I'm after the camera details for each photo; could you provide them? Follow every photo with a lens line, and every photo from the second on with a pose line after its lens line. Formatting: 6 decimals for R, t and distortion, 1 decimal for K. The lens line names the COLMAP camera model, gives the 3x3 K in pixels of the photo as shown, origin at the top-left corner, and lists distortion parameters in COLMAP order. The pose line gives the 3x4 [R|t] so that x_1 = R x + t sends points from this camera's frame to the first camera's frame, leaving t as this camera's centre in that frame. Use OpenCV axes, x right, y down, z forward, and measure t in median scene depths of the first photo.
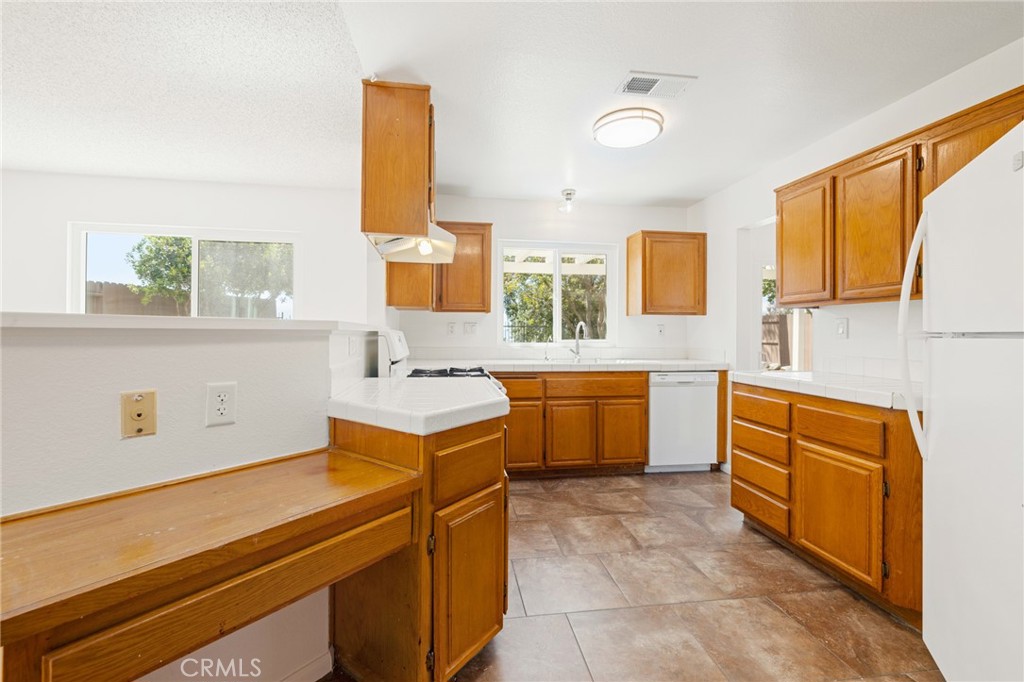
lens RADIAL K [[433.9, 0, 513.3], [0, 433.9, 332.9], [0, 0, 1]] dist [-0.000177, 0.000083]
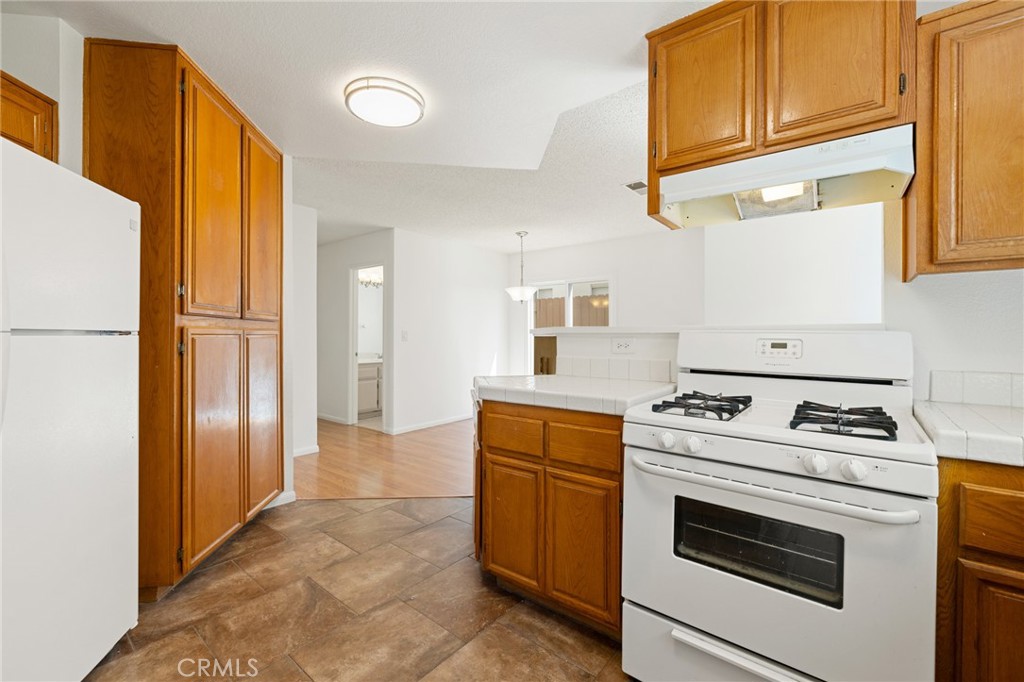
lens RADIAL K [[433.9, 0, 507.0], [0, 433.9, 334.0], [0, 0, 1]] dist [-0.000177, 0.000083]
pose [[-0.736403, -0.003505, -0.676535, 0.384681], [-0.000750, 0.999990, -0.004364, 0.002626], [0.676543, -0.002706, -0.736398, 0.985731]]
